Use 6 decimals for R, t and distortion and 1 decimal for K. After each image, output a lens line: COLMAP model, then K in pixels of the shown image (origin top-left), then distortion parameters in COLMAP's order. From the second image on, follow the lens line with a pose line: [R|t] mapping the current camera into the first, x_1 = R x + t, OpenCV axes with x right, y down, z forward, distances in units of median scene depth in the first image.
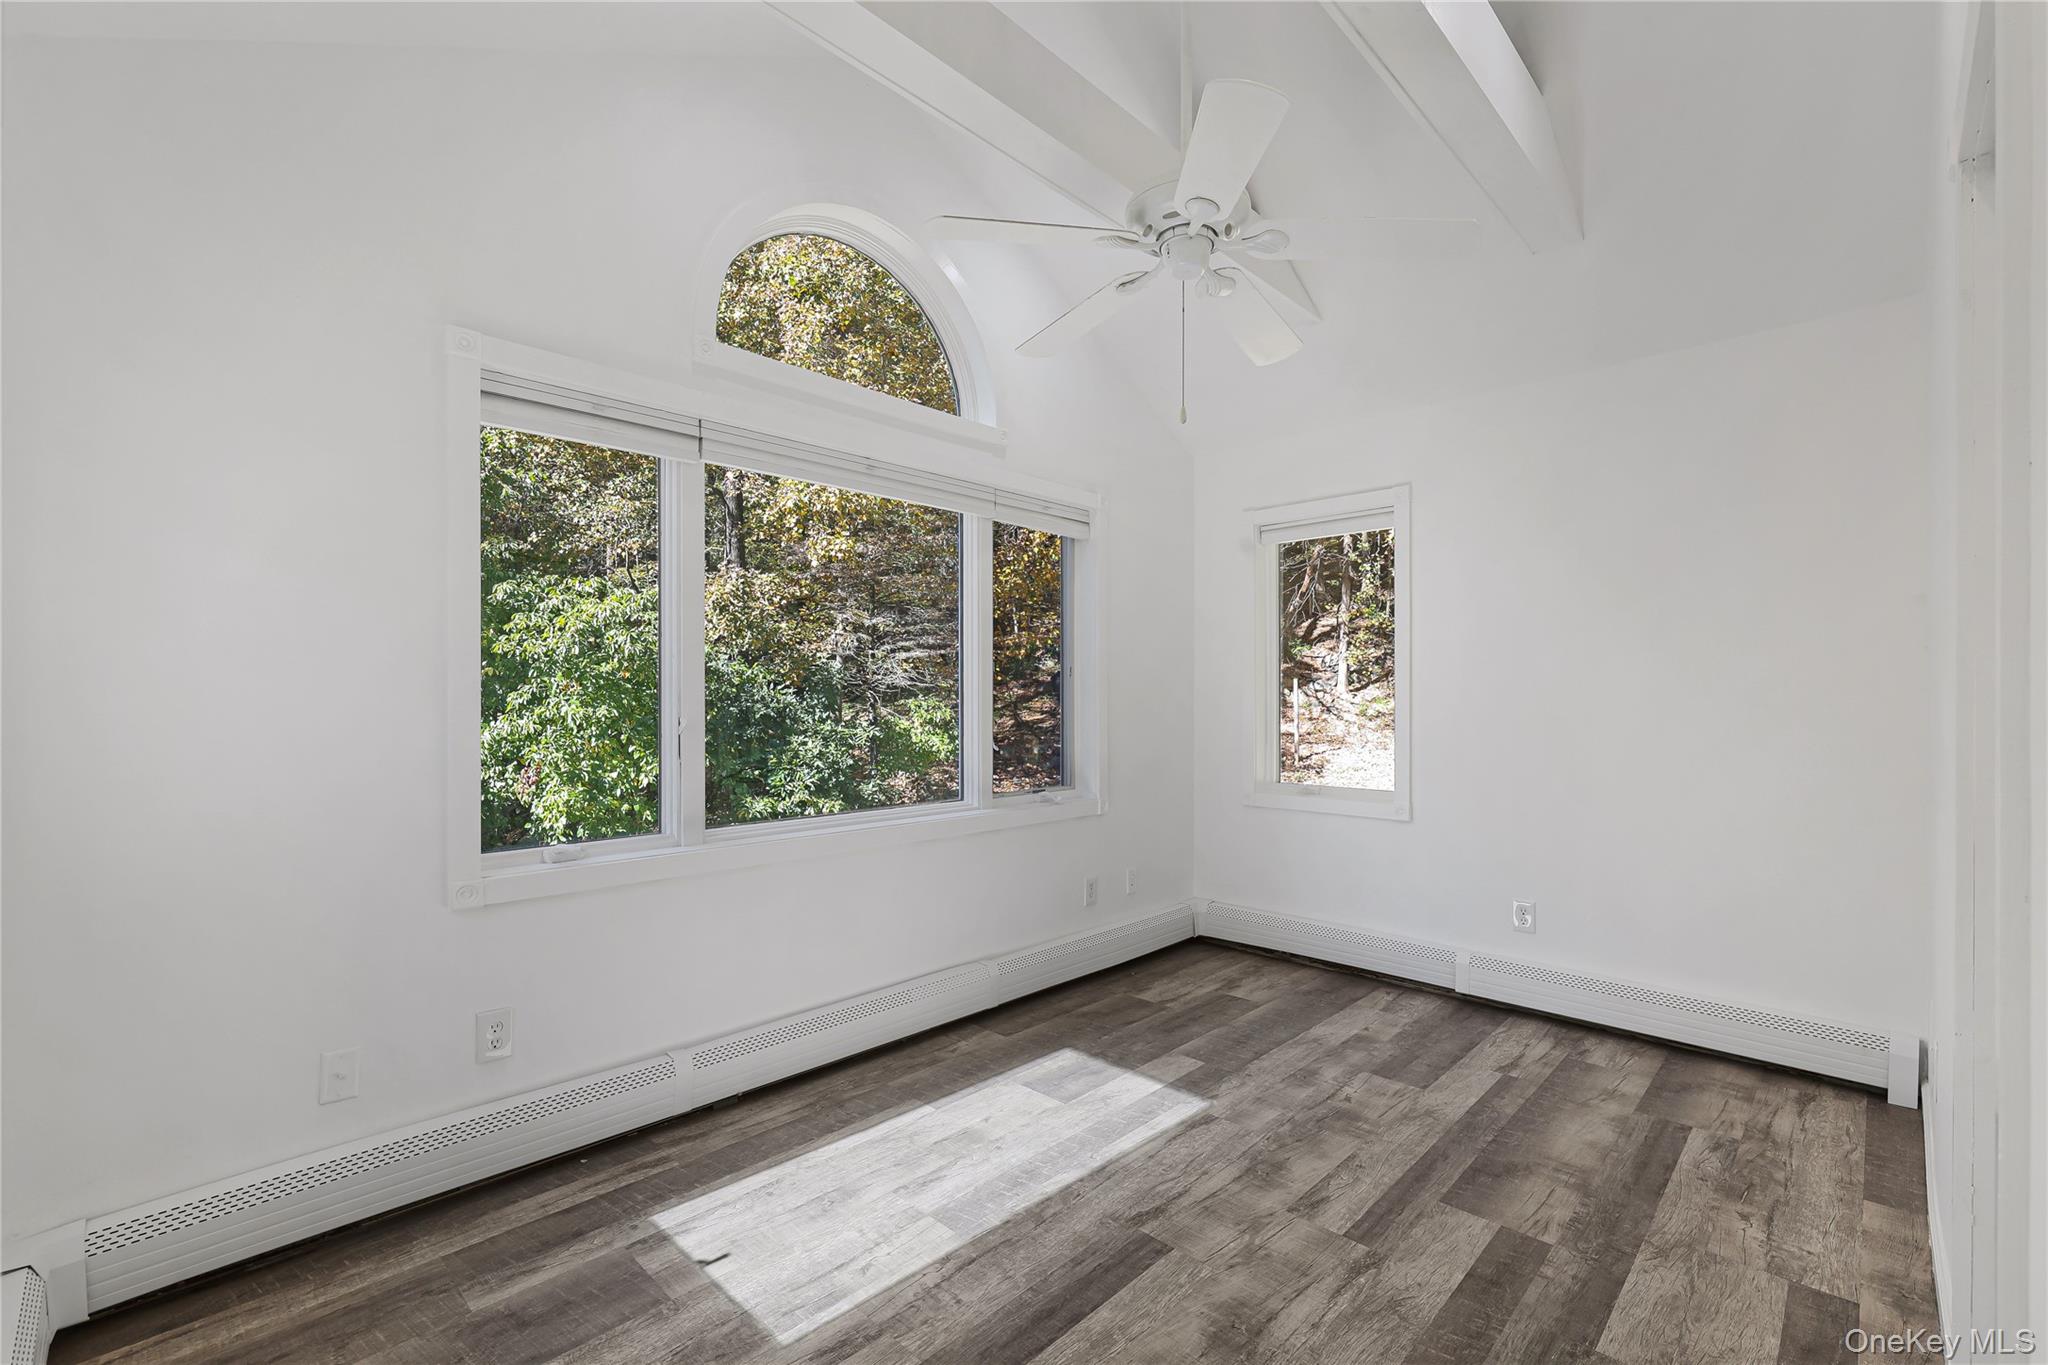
lens RADIAL K [[864.9, 0, 1026.7], [0, 864.9, 694.9], [0, 0, 1]] dist [-0.003283, 0.000072]
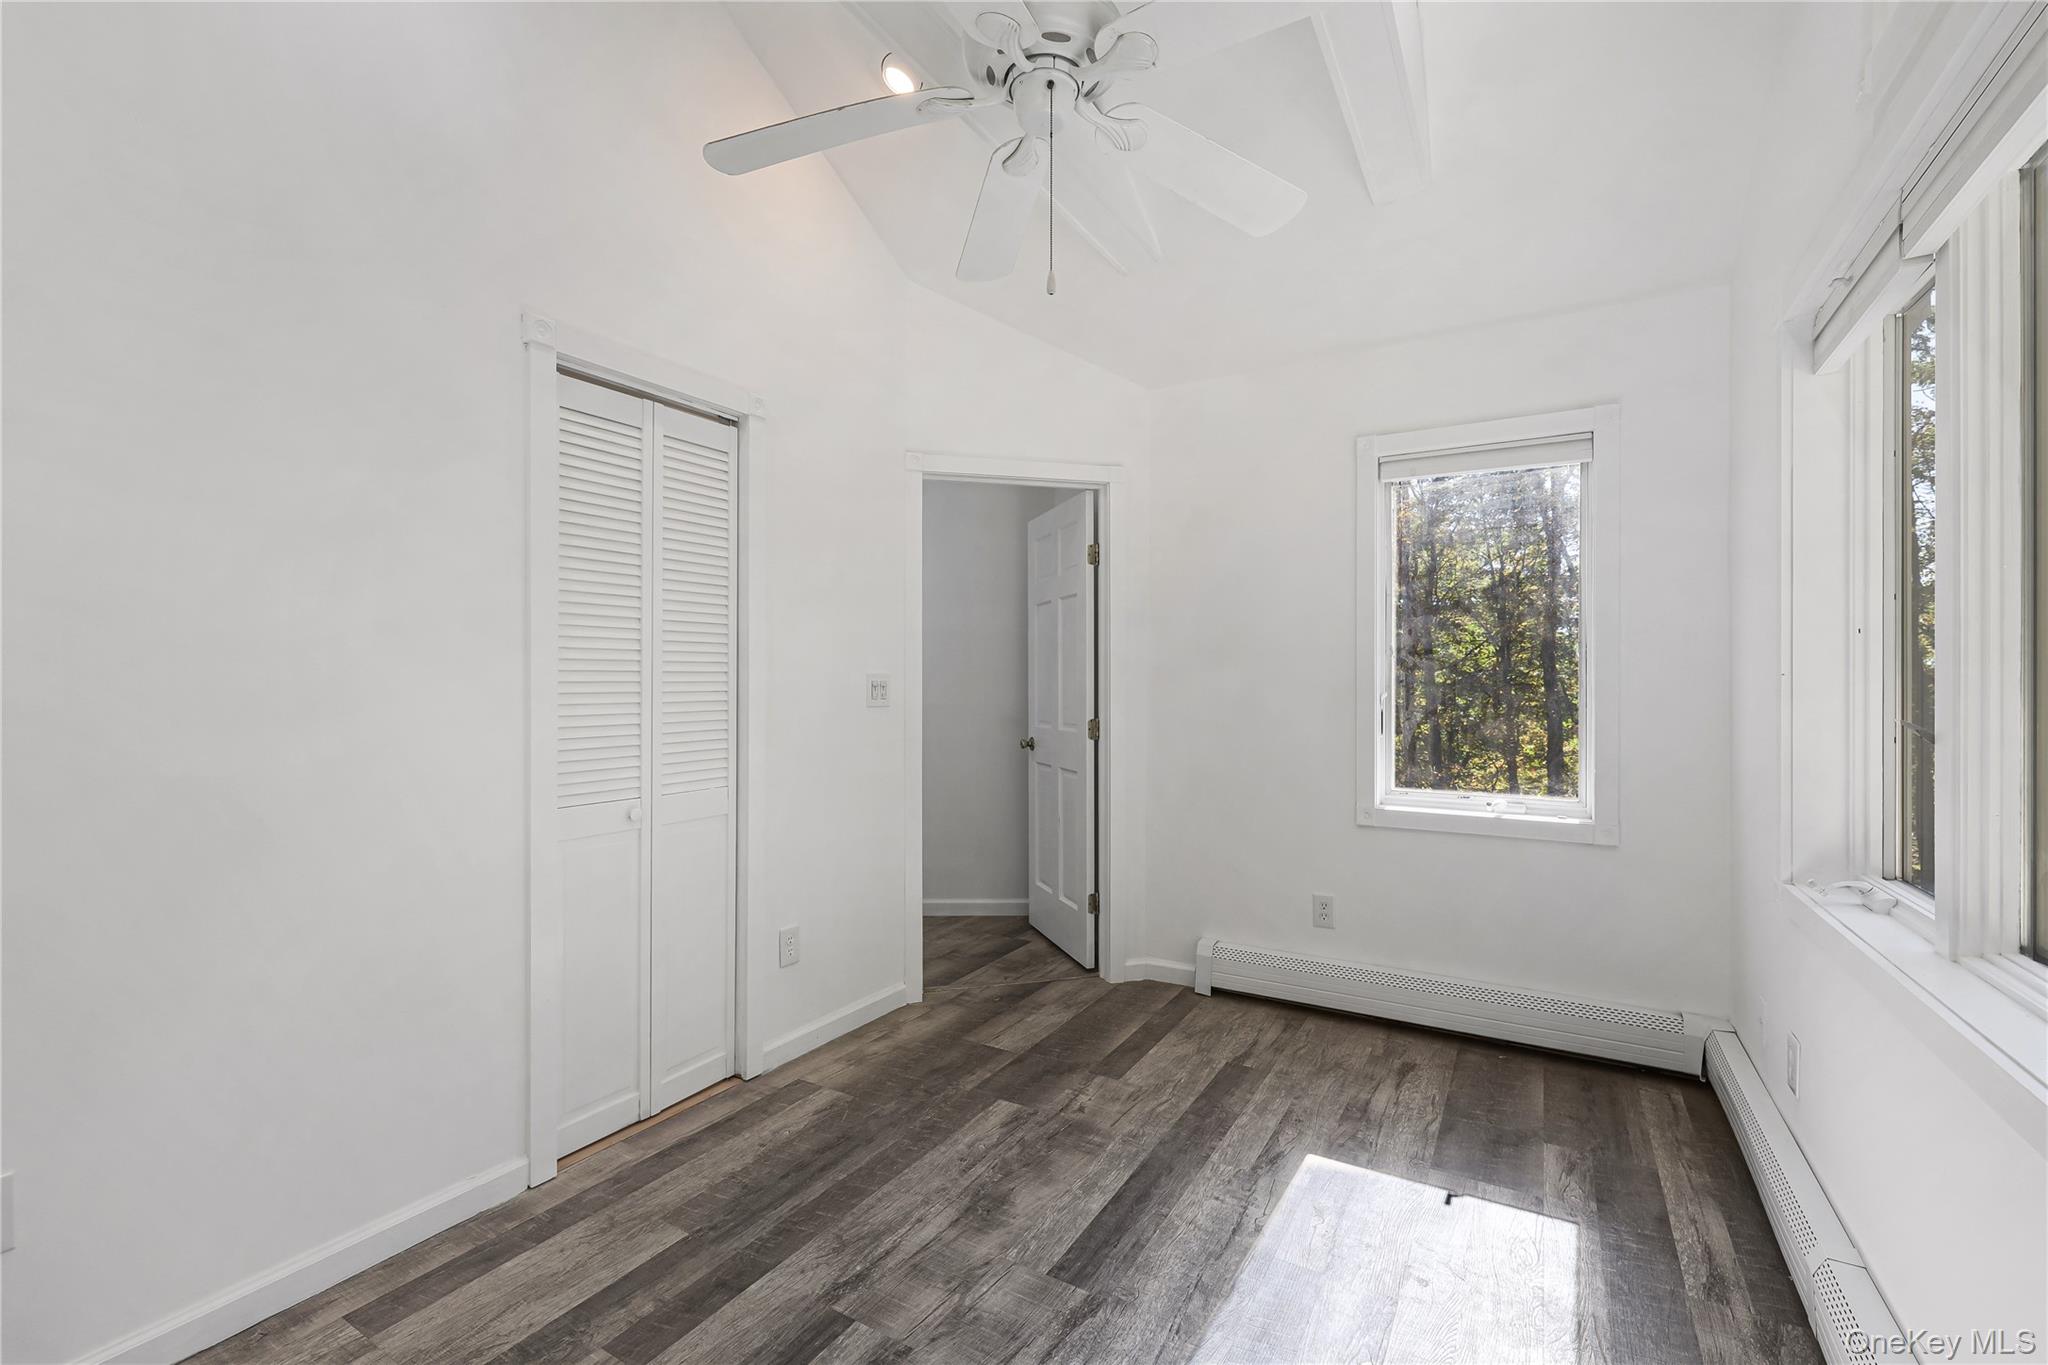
lens RADIAL K [[864.9, 0, 1027.2], [0, 864.9, 682.7], [0, 0, 1]] dist [-0.003283, 0.000072]
pose [[-0.970814, -0.004418, -0.239793, 0.437364], [-0.002960, 0.999975, -0.006442, 0.009802], [0.239816, -0.005544, -0.970803, 1.996806]]
